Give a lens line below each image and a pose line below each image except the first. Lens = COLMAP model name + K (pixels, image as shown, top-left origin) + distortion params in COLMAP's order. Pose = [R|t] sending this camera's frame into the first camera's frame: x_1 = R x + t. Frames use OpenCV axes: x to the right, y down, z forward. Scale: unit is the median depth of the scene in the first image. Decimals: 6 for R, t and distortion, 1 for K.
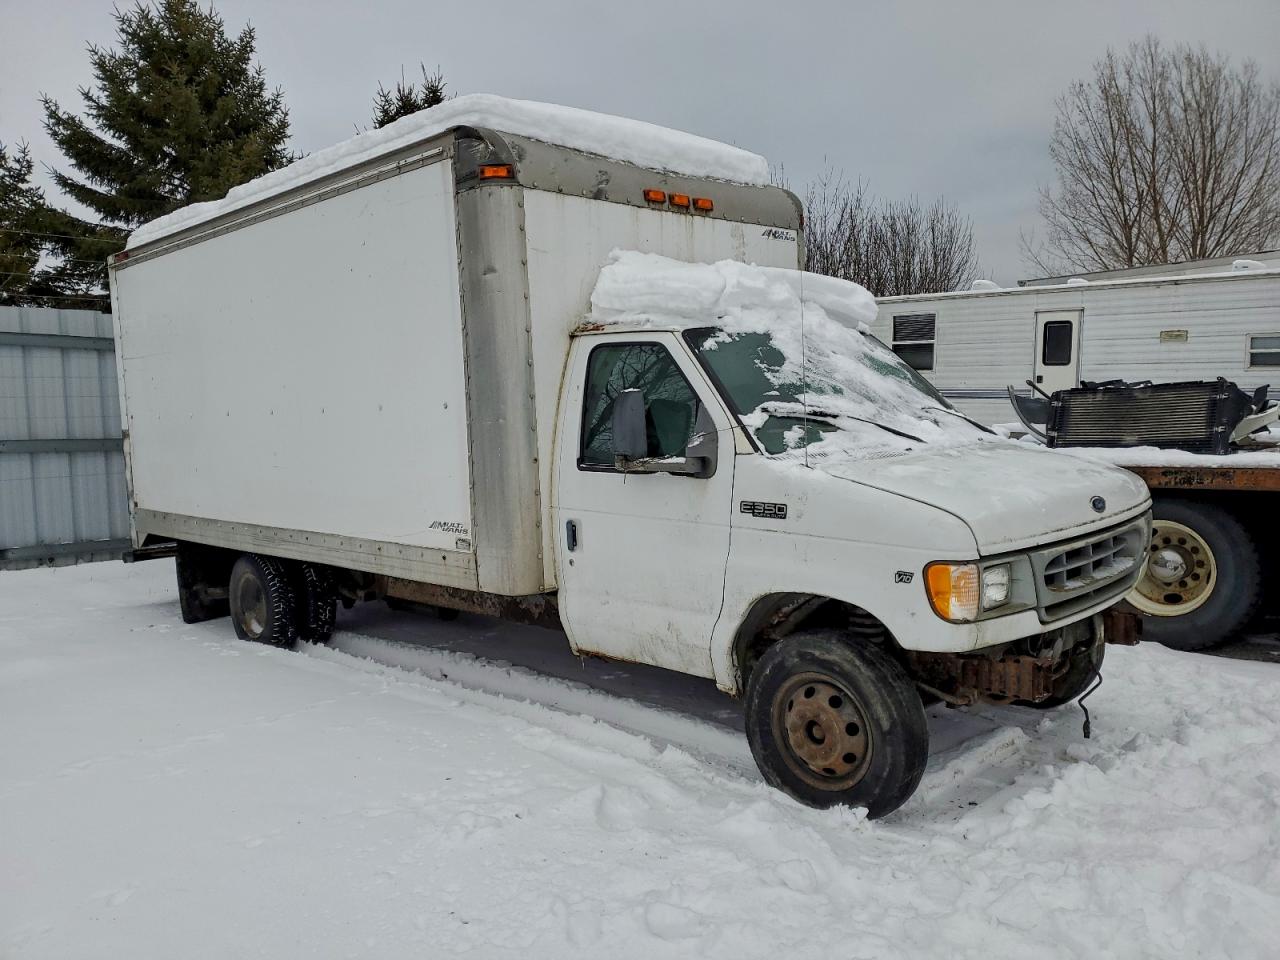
lens RADIAL K [[983.0, 0, 654.9], [0, 983.0, 476.2], [0, 0, 1]] dist [0.141317, 0.001026]
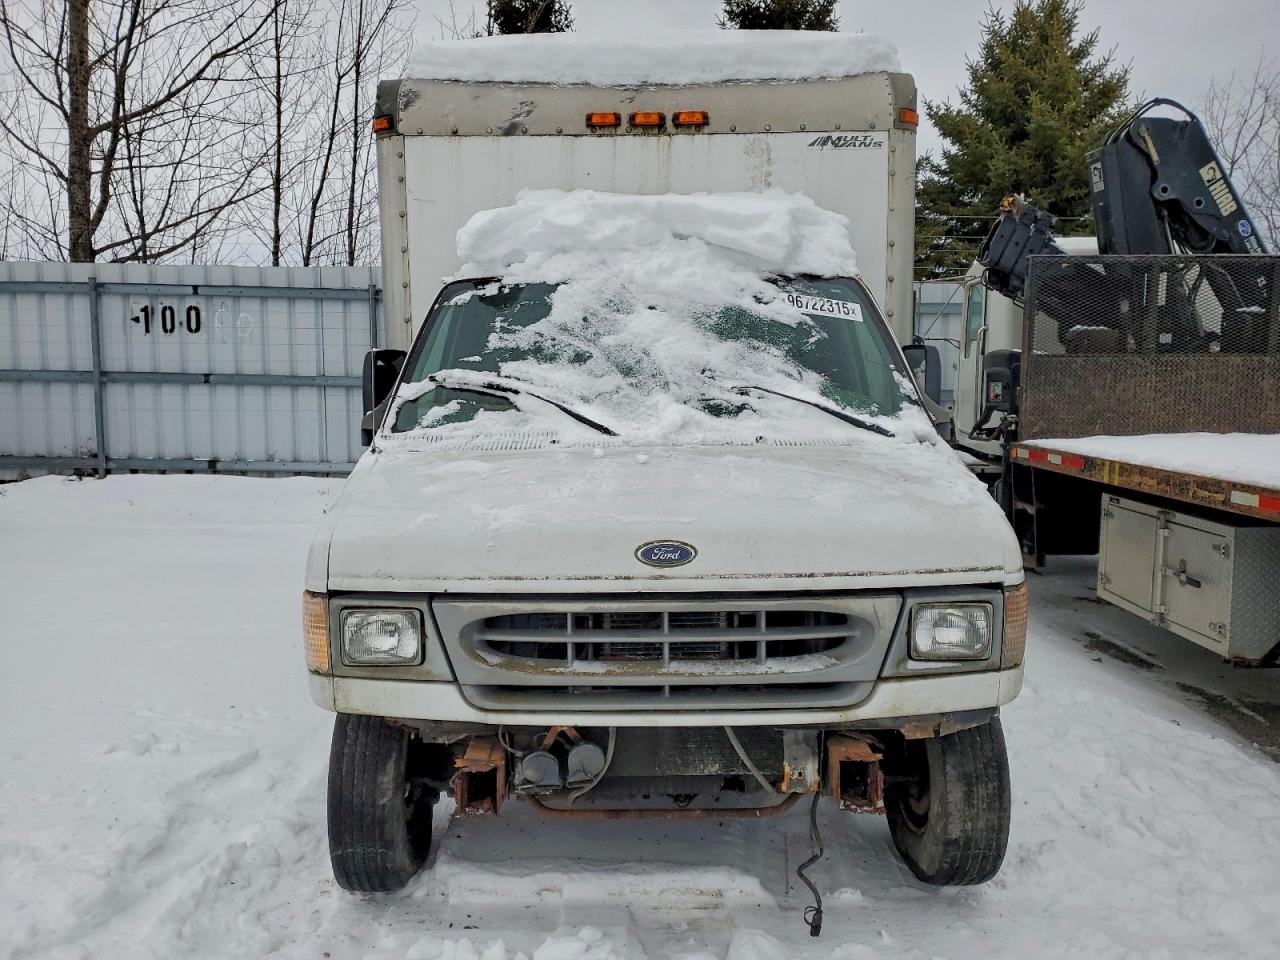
lens RADIAL K [[983.0, 0, 654.9], [0, 983.0, 476.2], [0, 0, 1]] dist [0.141317, 0.001026]
pose [[0.696816, 0.114426, -0.708064, 0.739266], [-0.078371, 0.993428, 0.083416, -0.061402], [0.712956, -0.002634, 0.701204, 0.482520]]
